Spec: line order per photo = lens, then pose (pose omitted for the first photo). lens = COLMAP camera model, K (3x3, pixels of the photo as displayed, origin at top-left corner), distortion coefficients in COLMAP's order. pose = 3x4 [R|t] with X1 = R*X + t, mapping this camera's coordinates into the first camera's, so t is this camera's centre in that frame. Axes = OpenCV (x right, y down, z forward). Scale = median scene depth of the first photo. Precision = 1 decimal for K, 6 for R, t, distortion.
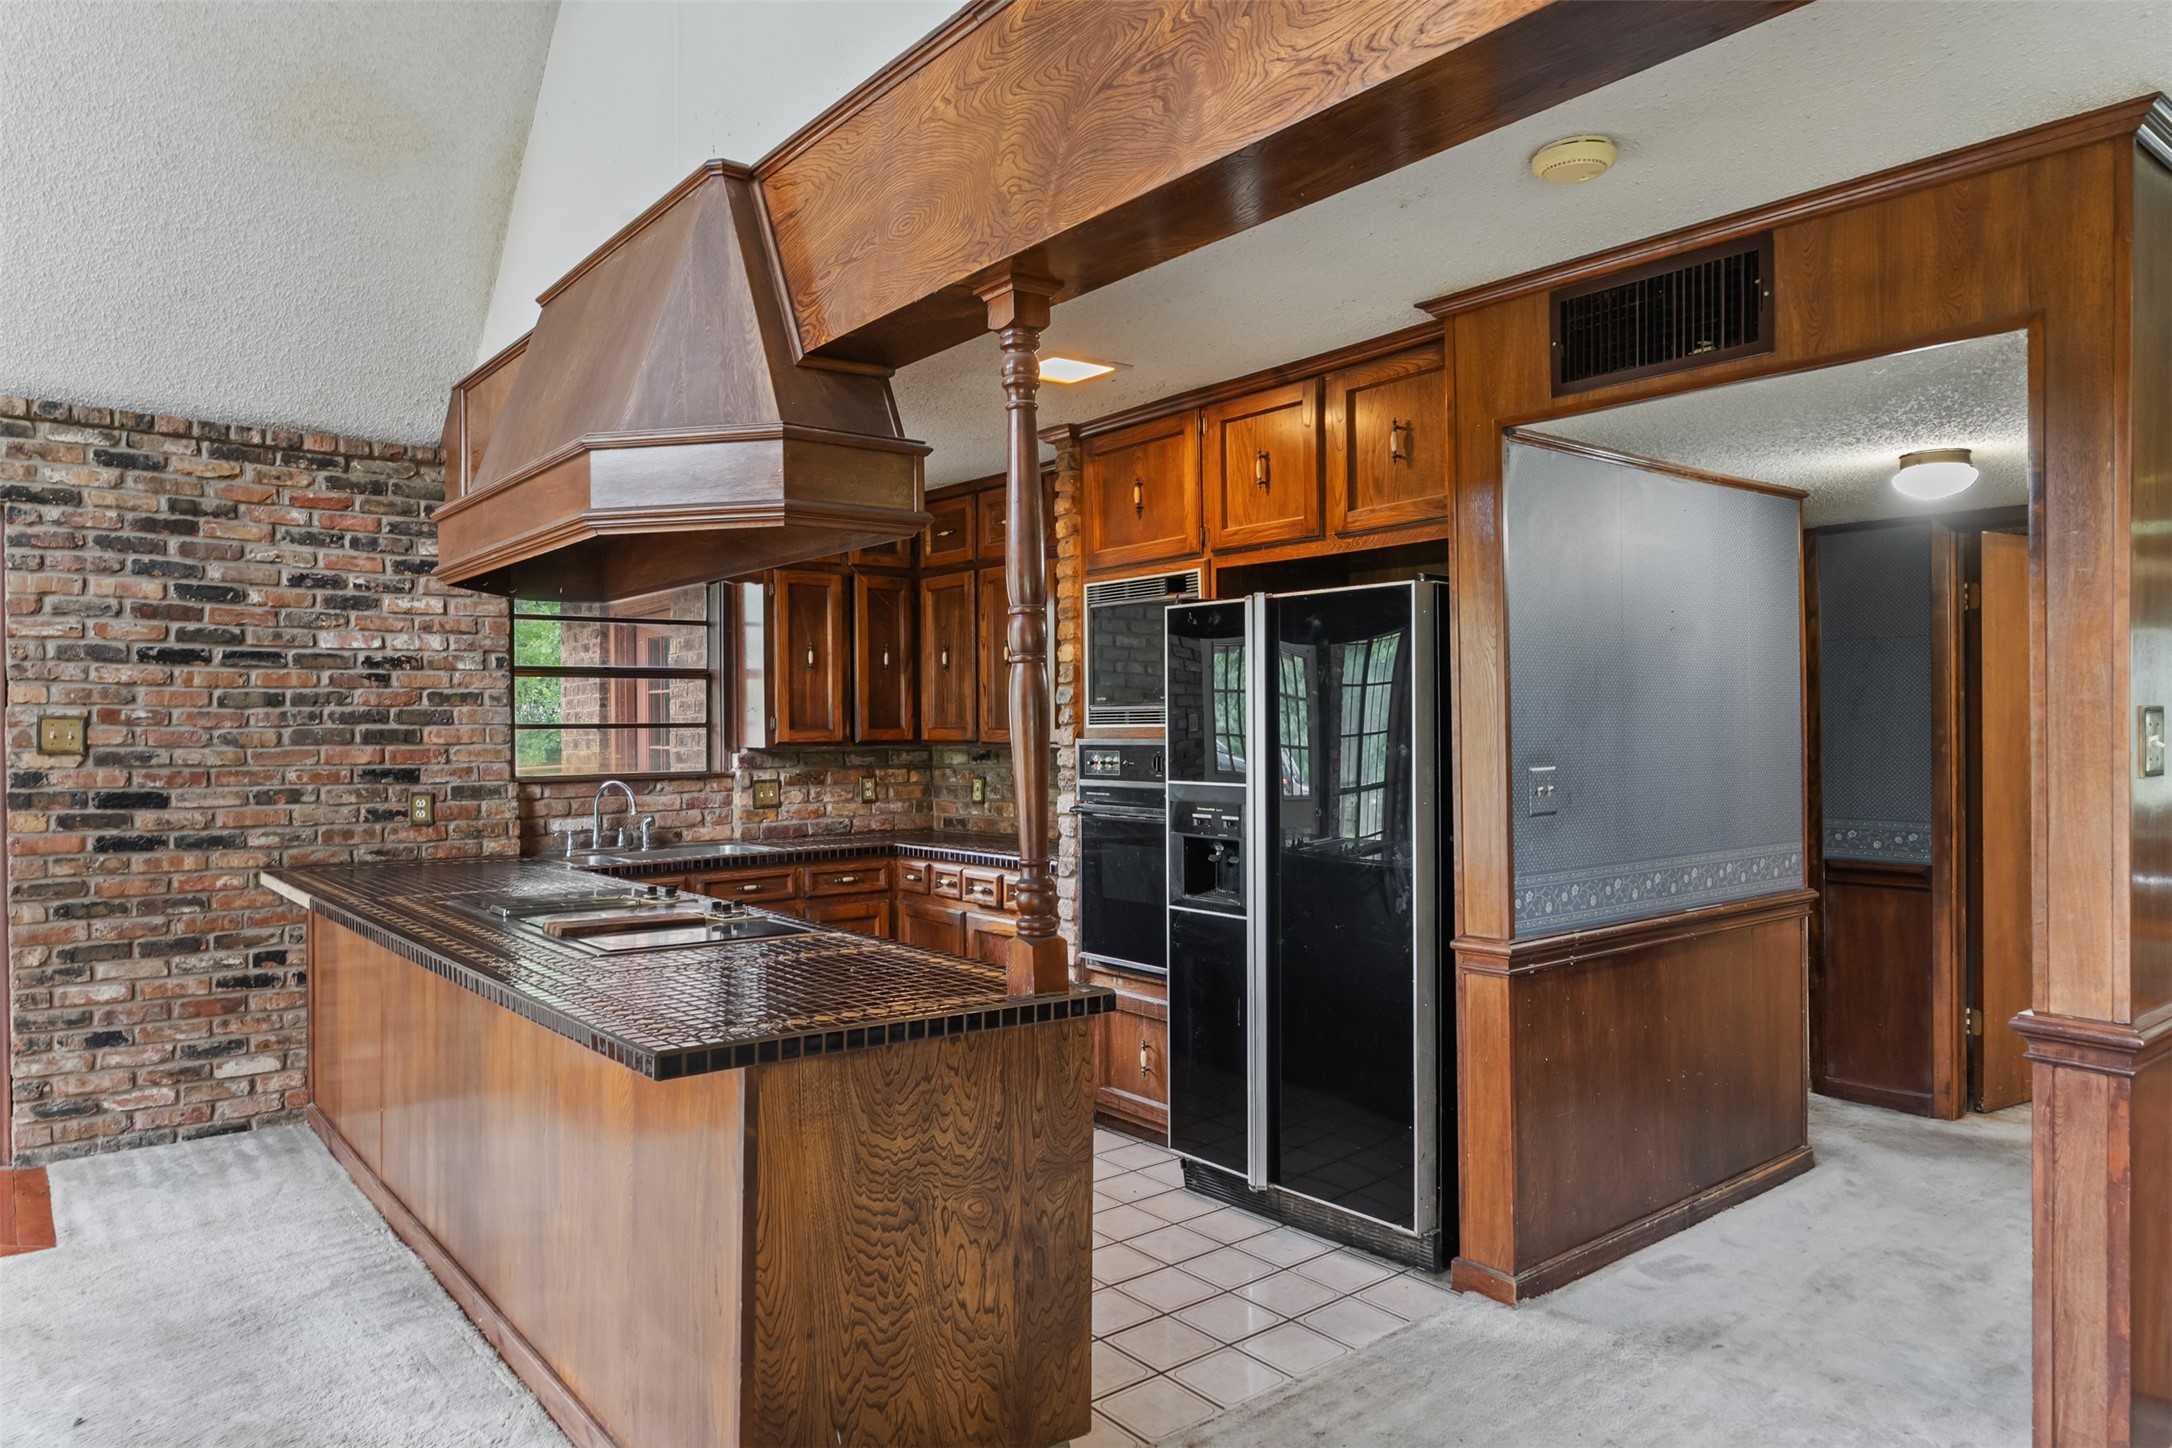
lens RADIAL K [[1365.2, 0, 1086.0], [0, 1365.2, 724.0], [0, 0, 1]] dist [-0.001368, -0.000008]
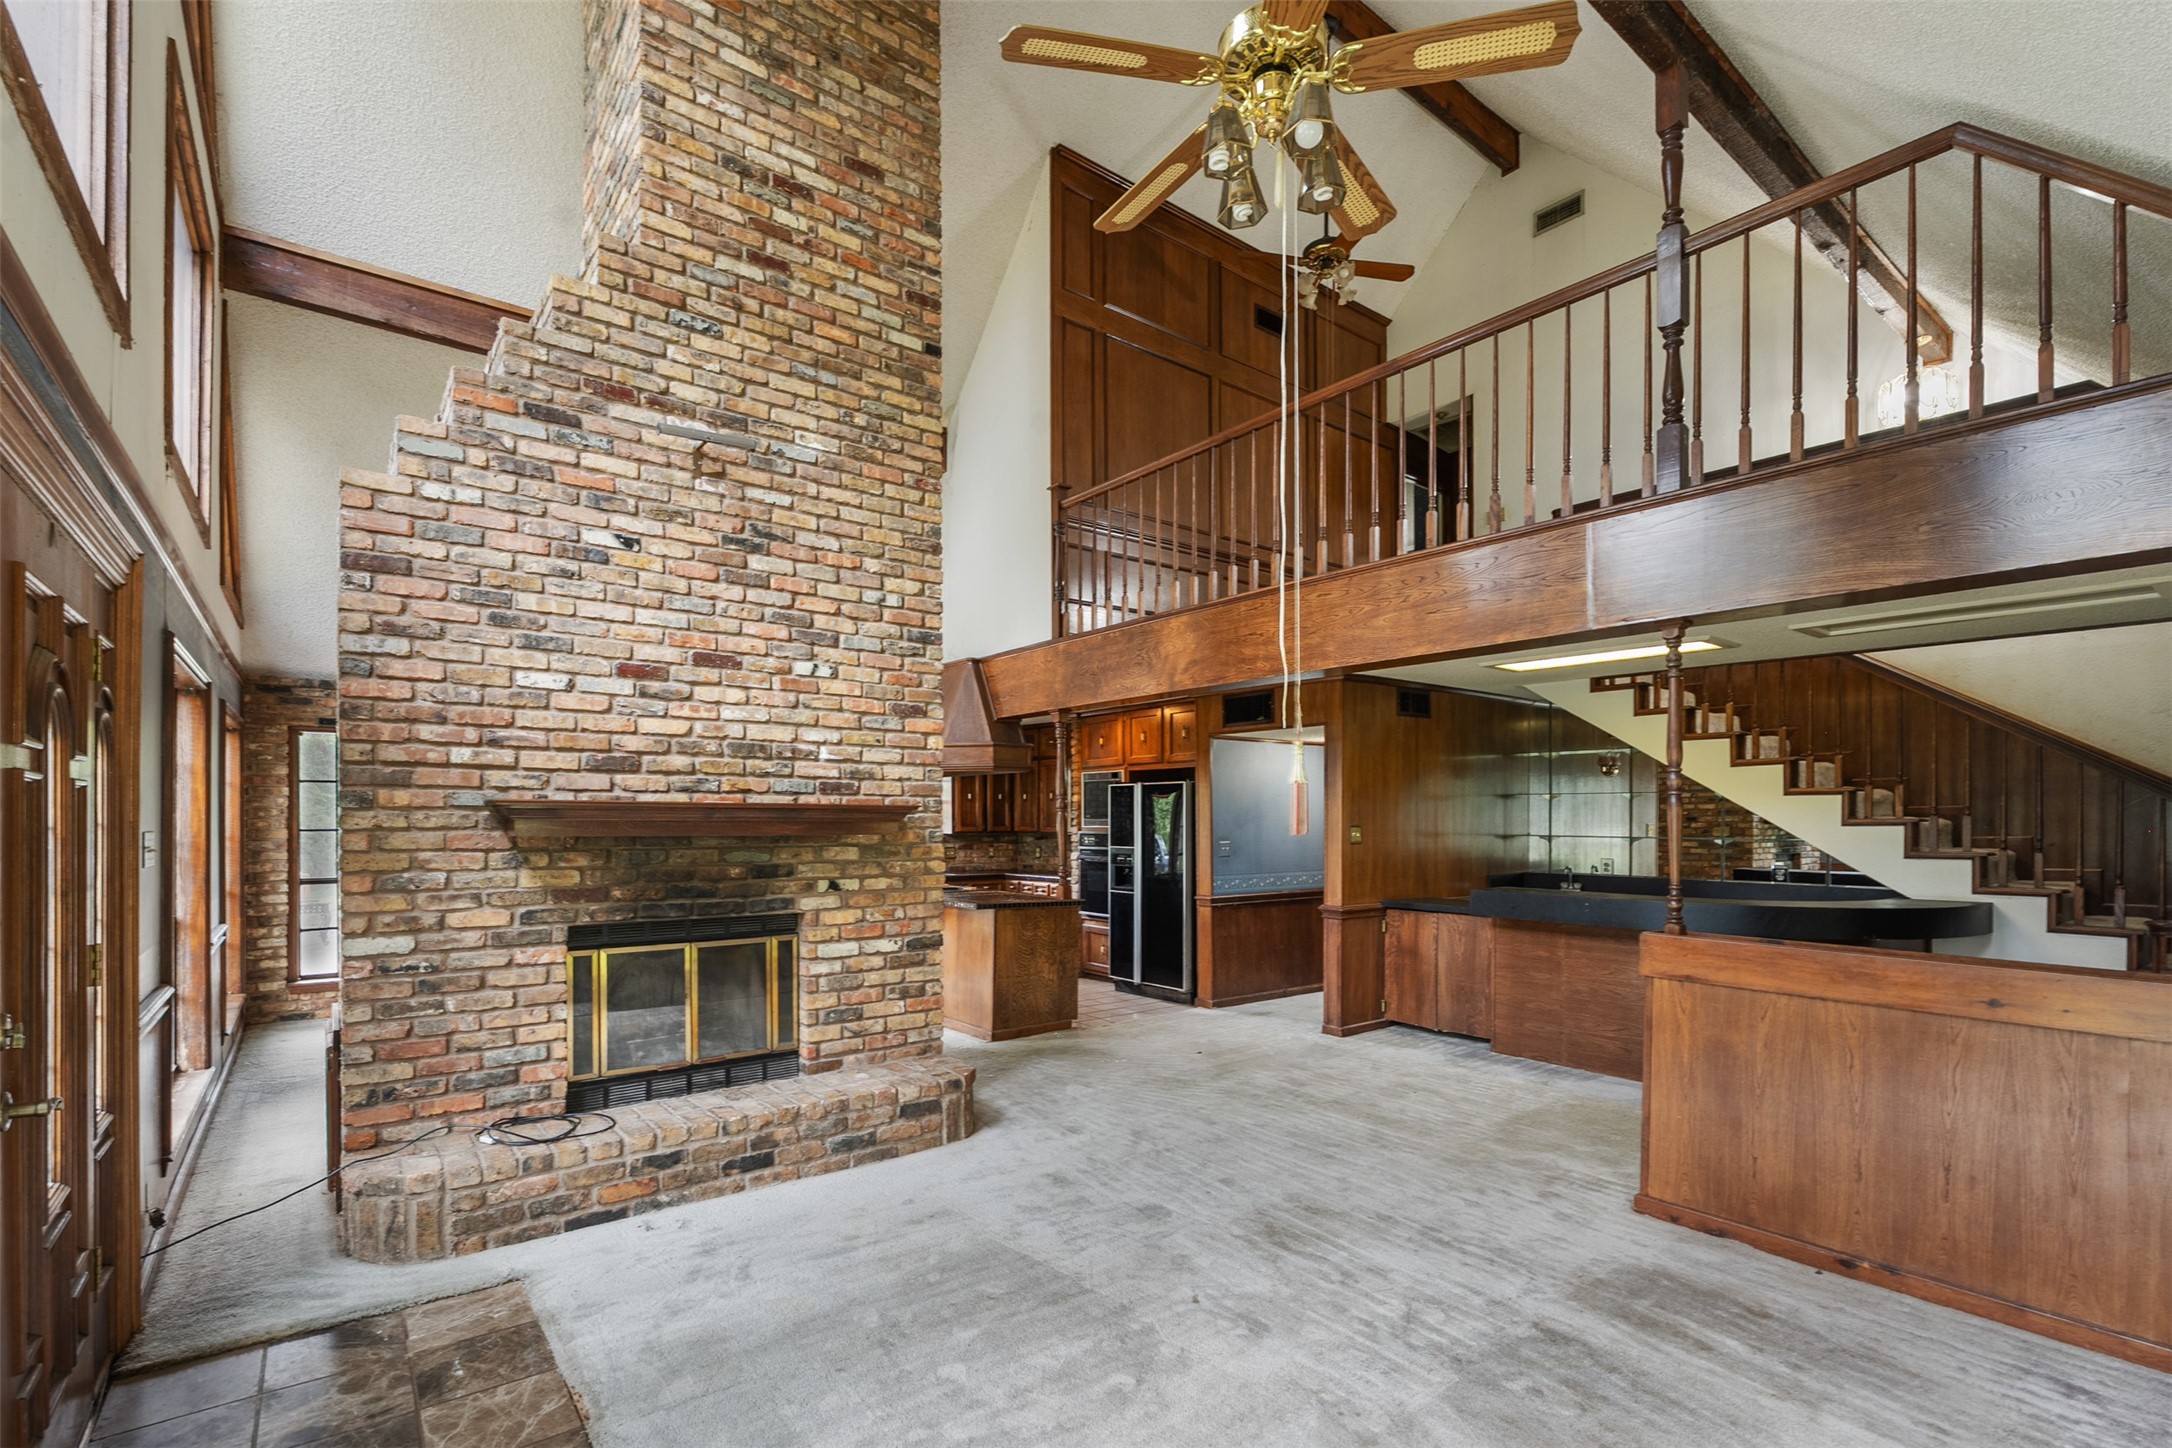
lens RADIAL K [[979.8, 0, 1083.3], [0, 979.8, 820.1], [0, 0, 1]] dist [0.000233, 0.000158]
pose [[0.999853, 0.006824, -0.015728, 0.037878], [-0.006800, 0.999976, 0.001532, -0.016054], [0.015738, -0.001425, 0.999875, -1.071813]]
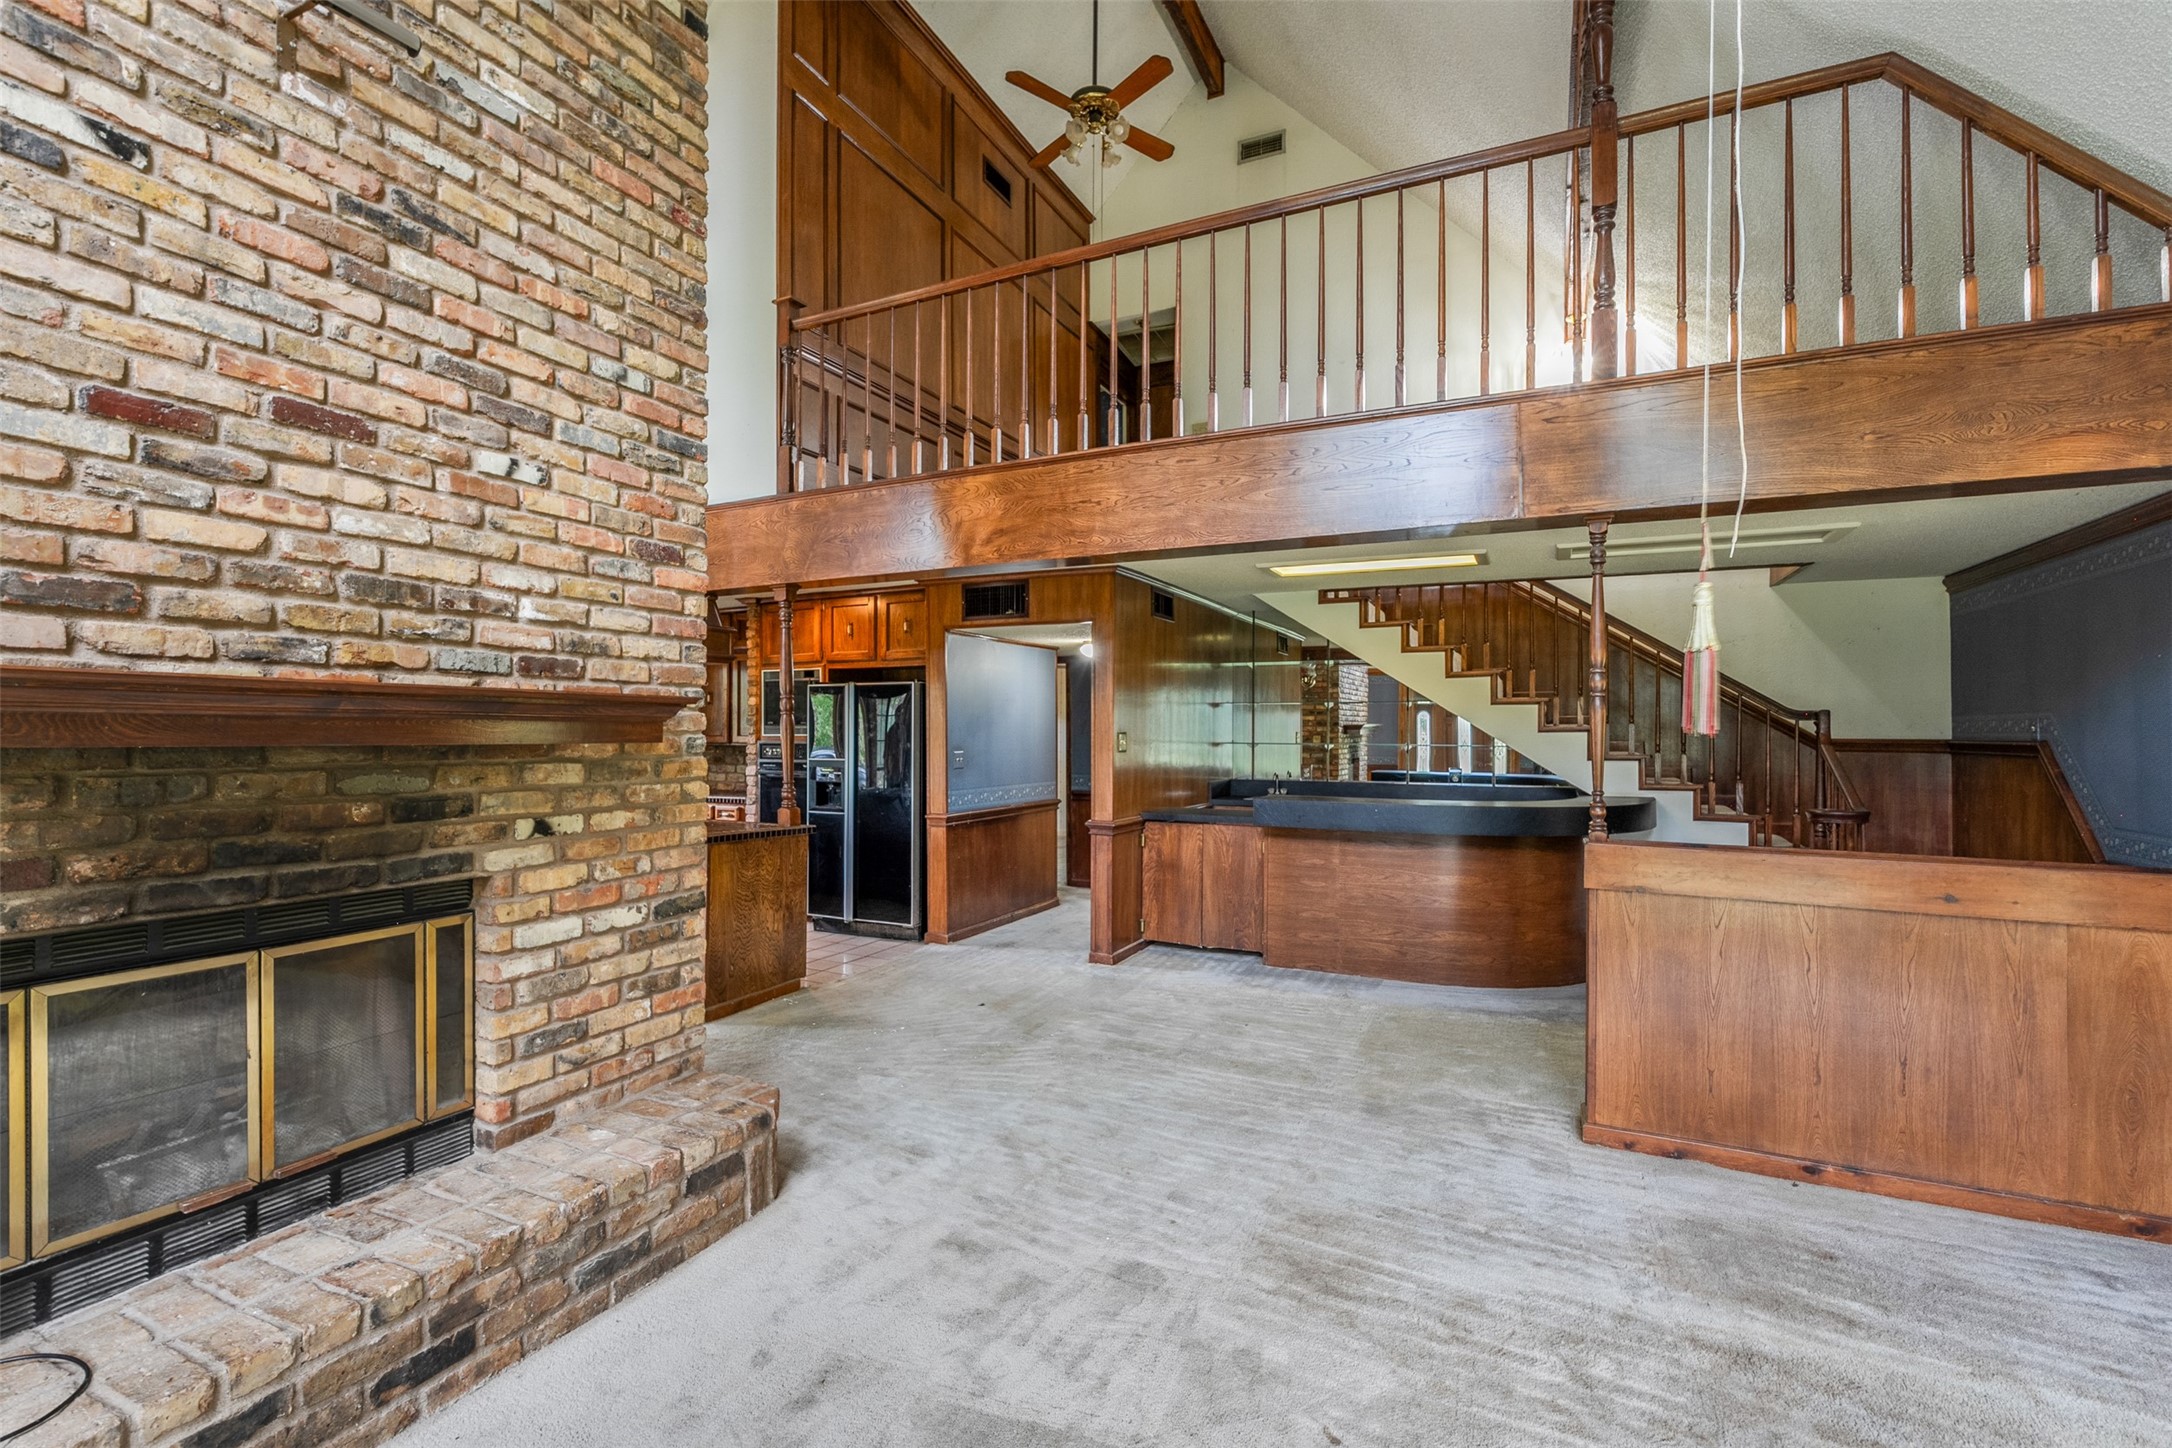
lens RADIAL K [[939.8, 0, 1086.0], [0, 939.8, 724.0], [0, 0, 1]] dist [-0.001987, 0.000438]
pose [[0.904791, 0.010942, 0.425715, -0.205103], [-0.007394, 0.999923, -0.009986, -0.005552], [-0.425791, 0.005887, 0.904802, -0.703206]]
